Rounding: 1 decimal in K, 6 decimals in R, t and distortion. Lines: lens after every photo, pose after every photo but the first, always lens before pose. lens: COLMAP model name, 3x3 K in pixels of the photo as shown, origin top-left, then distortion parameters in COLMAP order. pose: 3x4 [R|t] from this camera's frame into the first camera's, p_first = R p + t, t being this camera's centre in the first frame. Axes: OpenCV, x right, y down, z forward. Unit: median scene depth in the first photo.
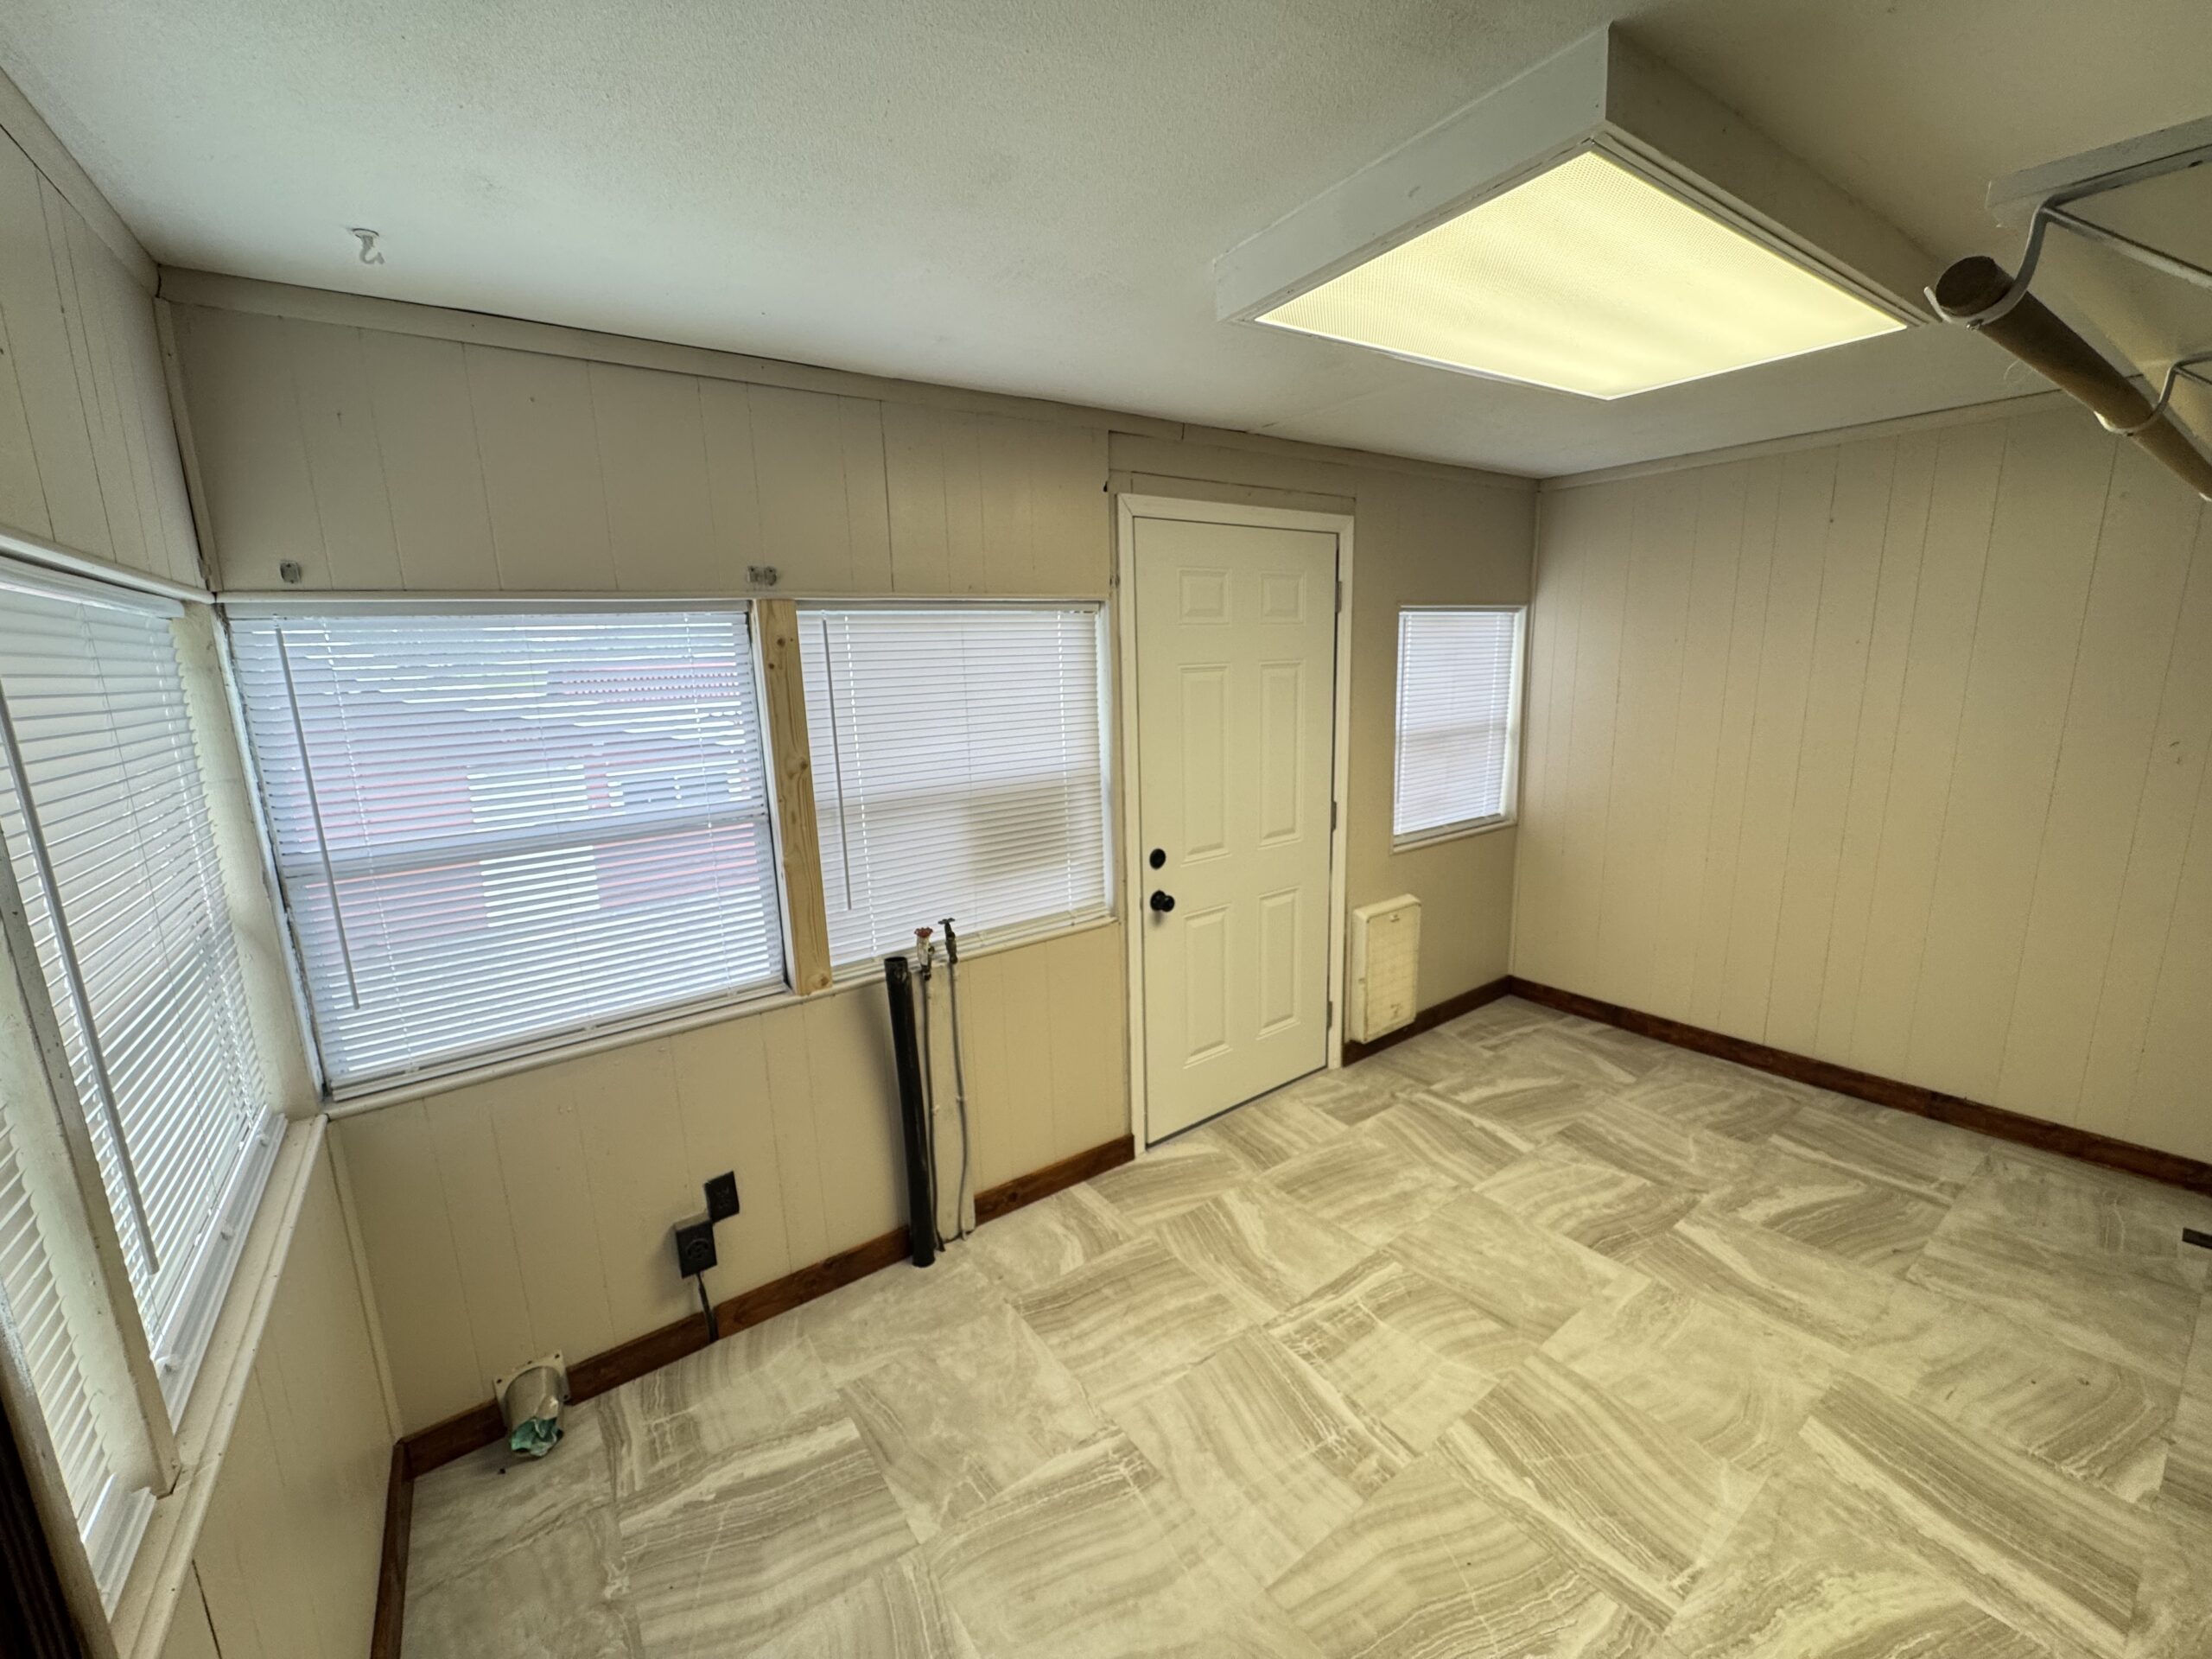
lens RADIAL K [[883.8, 0, 1097.3], [0, 883.8, 827.4], [0, 0, 1]] dist [-0.003991, 0.000408]
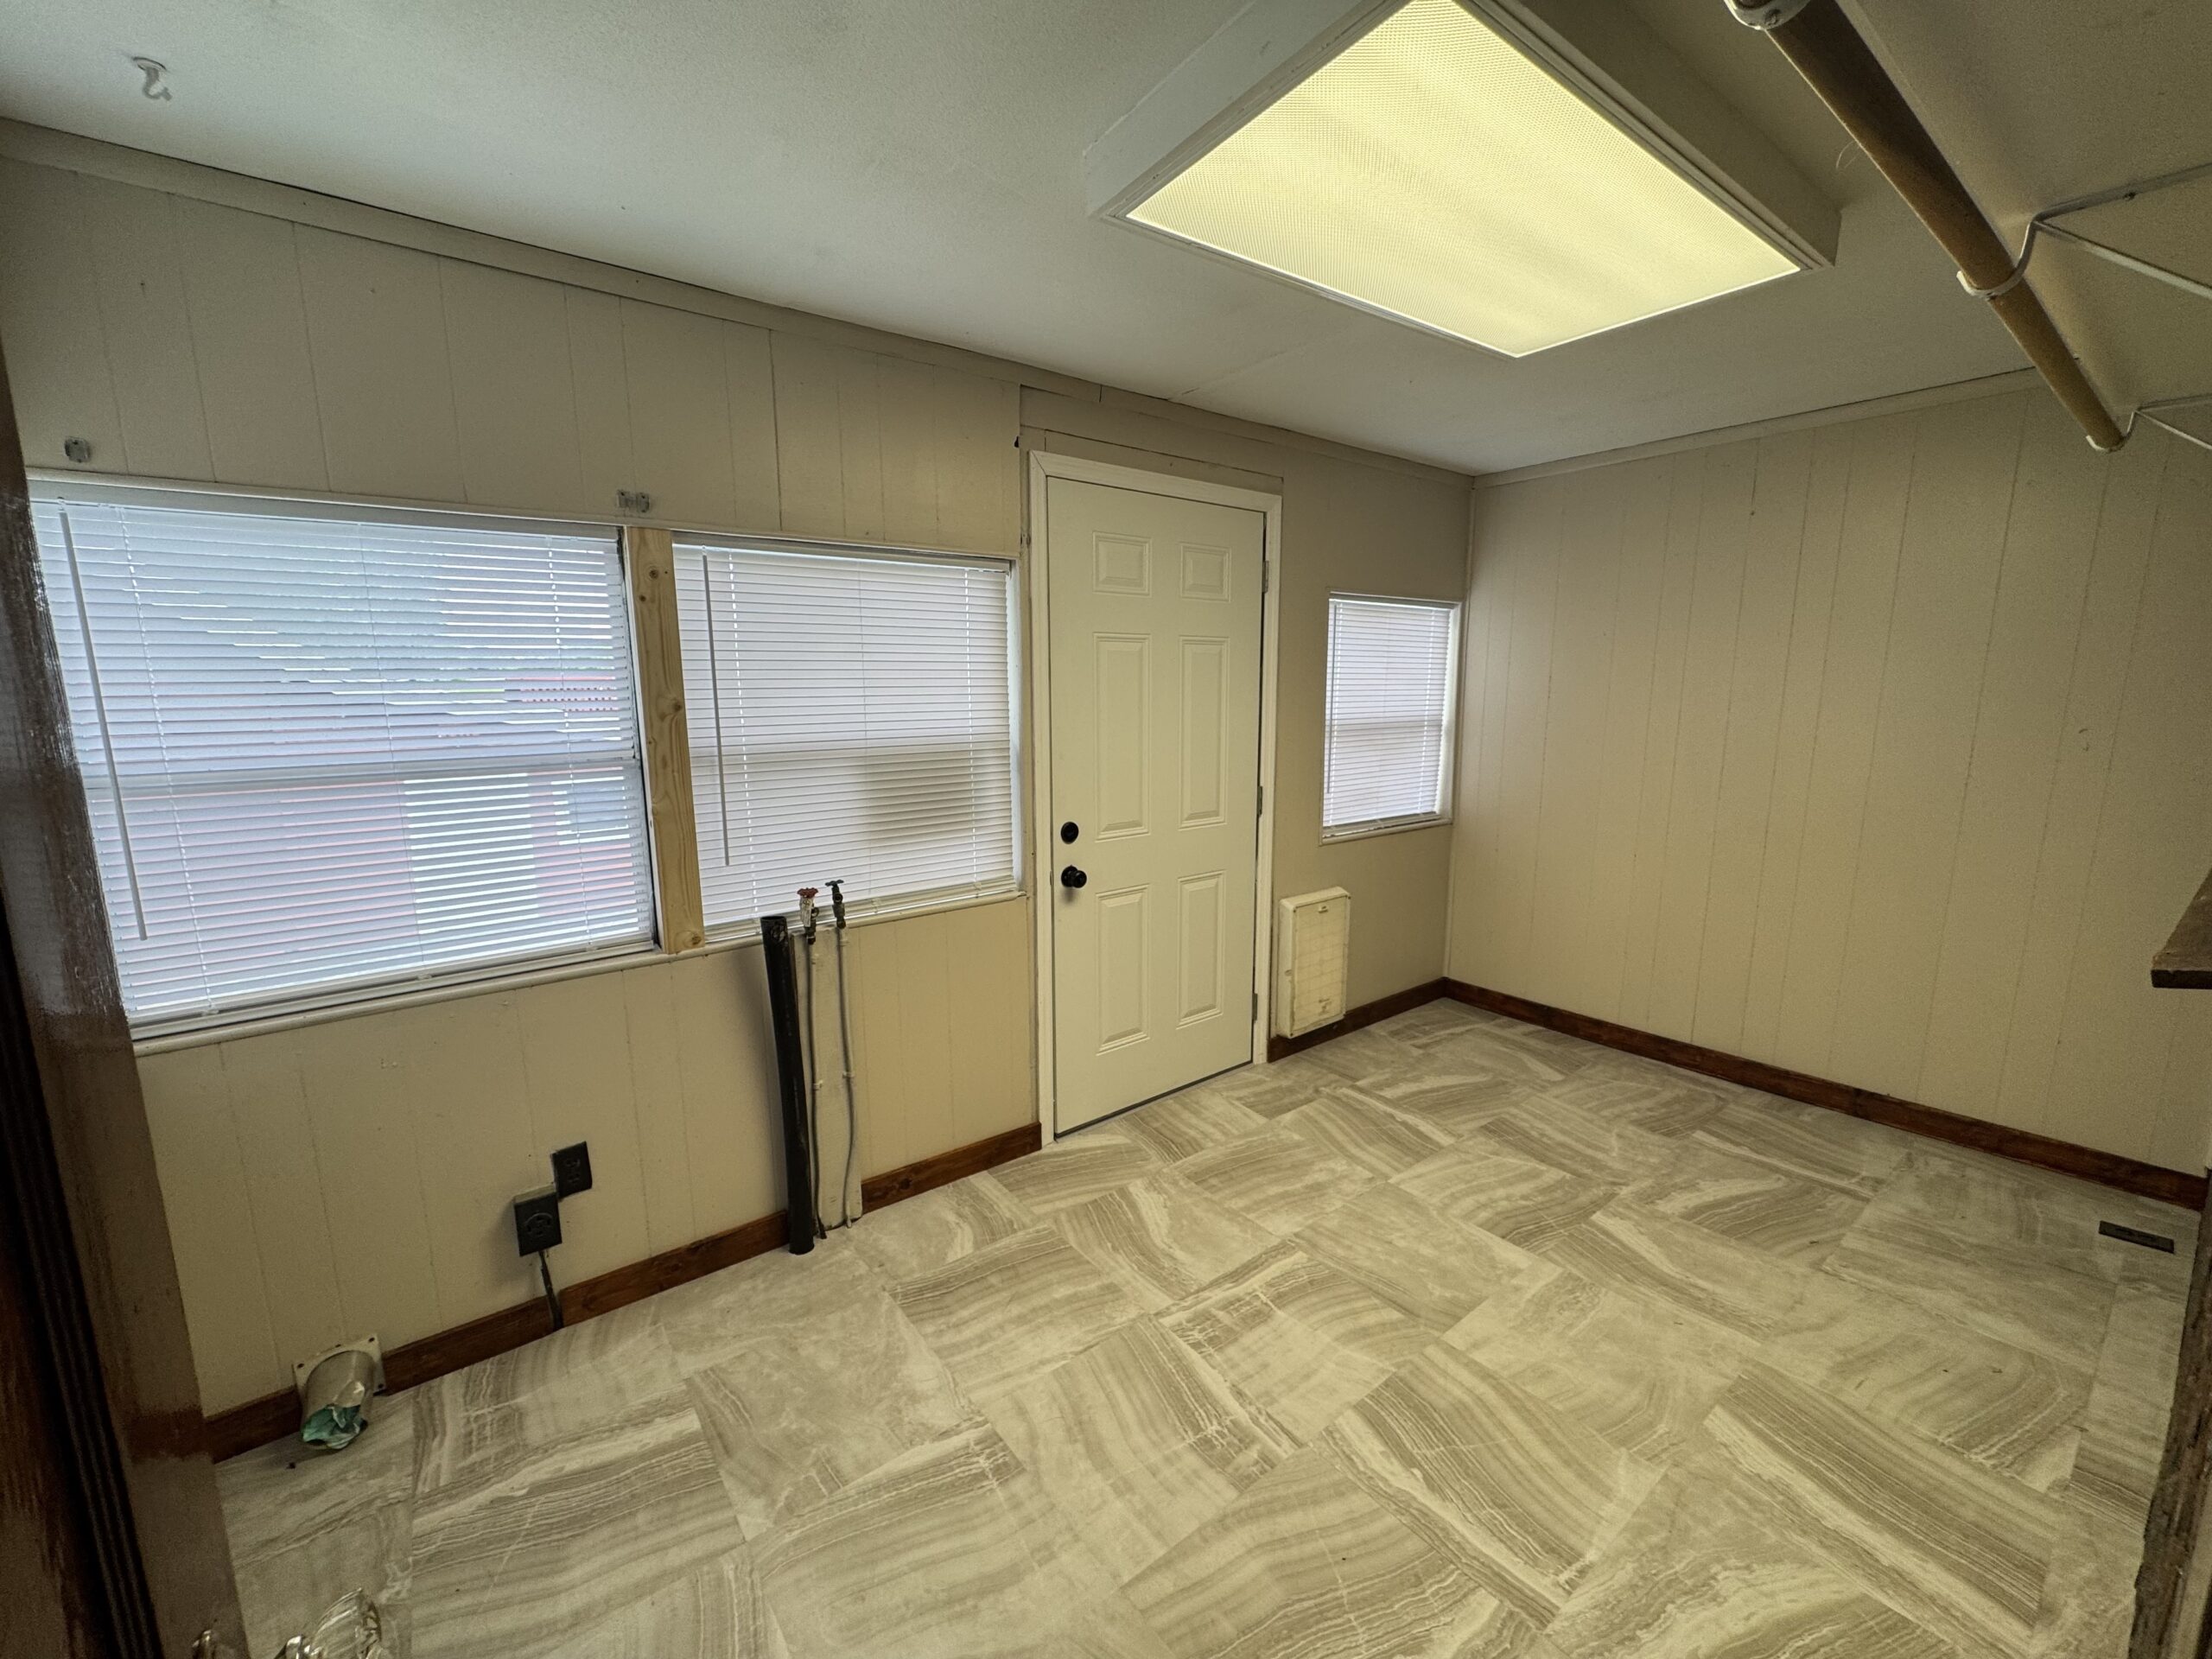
lens RADIAL K [[883.8, 0, 1097.3], [0, 883.8, 827.4], [0, 0, 1]] dist [-0.003991, 0.000408]
pose [[0.999300, 0.020748, 0.031132, 0.090302], [-0.019694, 0.999235, -0.033787, 0.081980], [-0.031809, 0.033150, 0.998944, 0.047885]]
